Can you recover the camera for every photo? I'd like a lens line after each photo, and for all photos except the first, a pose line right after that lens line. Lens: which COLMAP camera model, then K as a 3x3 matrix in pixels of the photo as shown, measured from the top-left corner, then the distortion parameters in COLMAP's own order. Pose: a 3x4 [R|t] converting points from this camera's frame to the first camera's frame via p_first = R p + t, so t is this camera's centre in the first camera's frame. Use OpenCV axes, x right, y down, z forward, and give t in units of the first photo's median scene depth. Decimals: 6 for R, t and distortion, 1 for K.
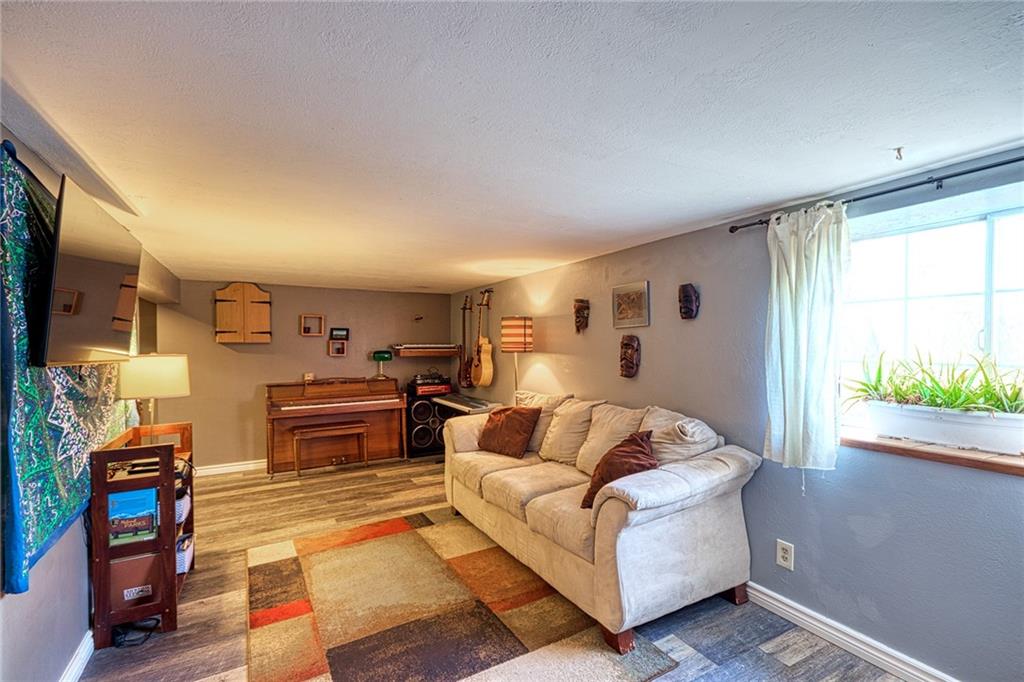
lens RADIAL K [[471.0, 0, 509.6], [0, 471.0, 347.2], [0, 0, 1]] dist [0.027384, 0.000934]
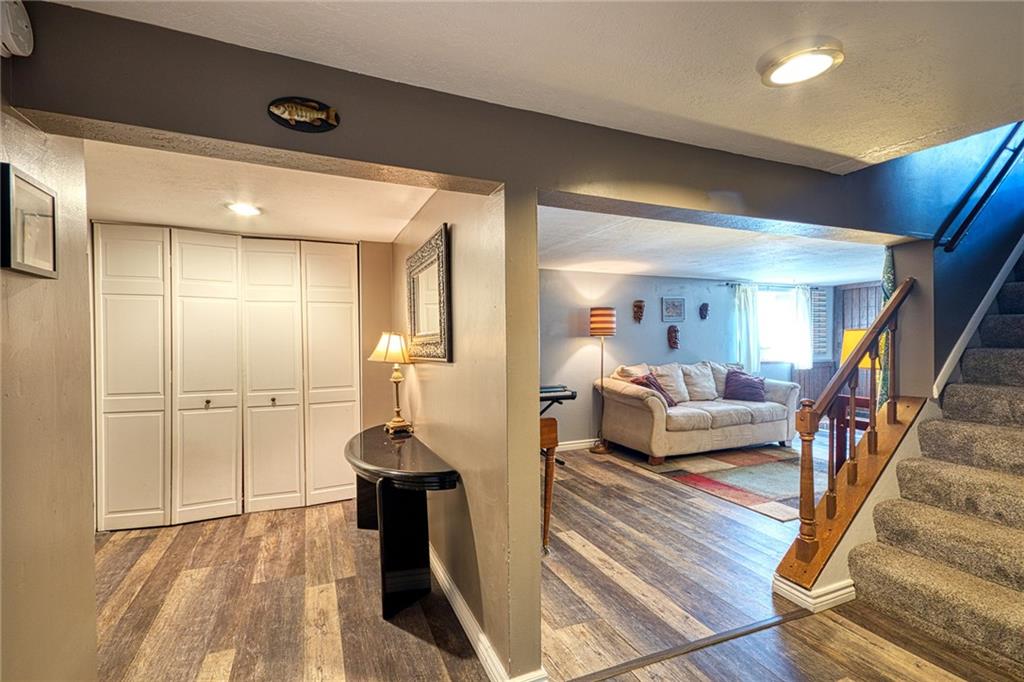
lens RADIAL K [[471.0, 0, 513.9], [0, 471.0, 342.4], [0, 0, 1]] dist [0.027384, 0.000934]
pose [[0.088618, -0.005684, 0.996049, -1.465375], [0.013404, 0.999900, 0.004513, 0.019948], [-0.995976, 0.012951, 0.088685, 1.329475]]
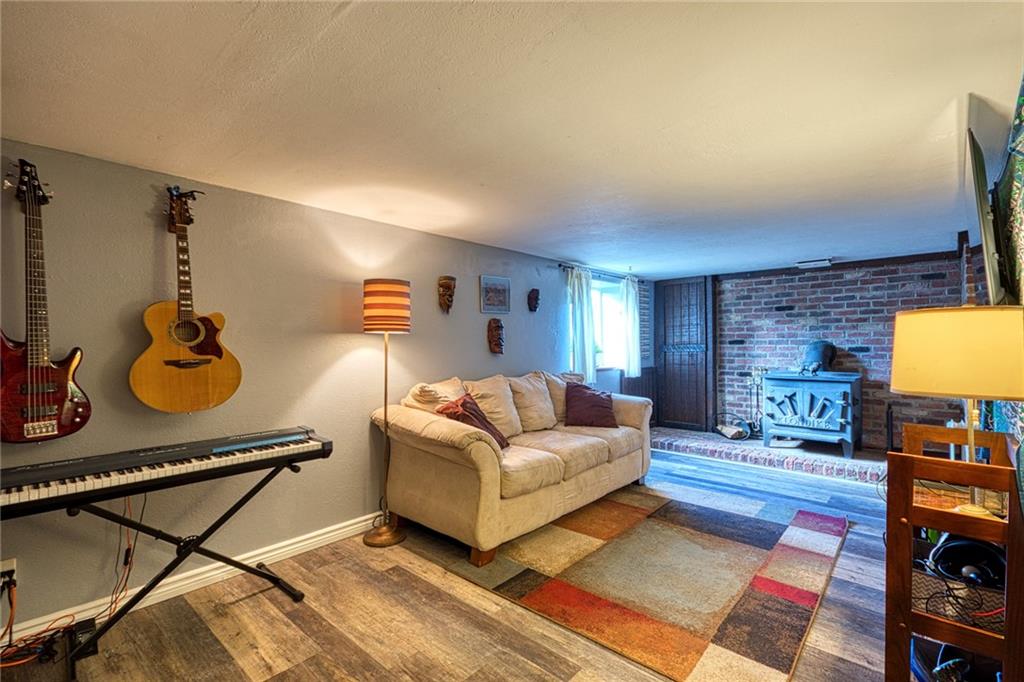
lens RADIAL K [[471.0, 0, 512.4], [0, 471.0, 351.7], [0, 0, 1]] dist [0.027384, 0.000934]
pose [[-0.336595, -0.014352, 0.941540, -0.819960], [0.012395, 0.999730, 0.019670, 0.031399], [-0.941568, 0.018291, -0.336326, 1.255119]]
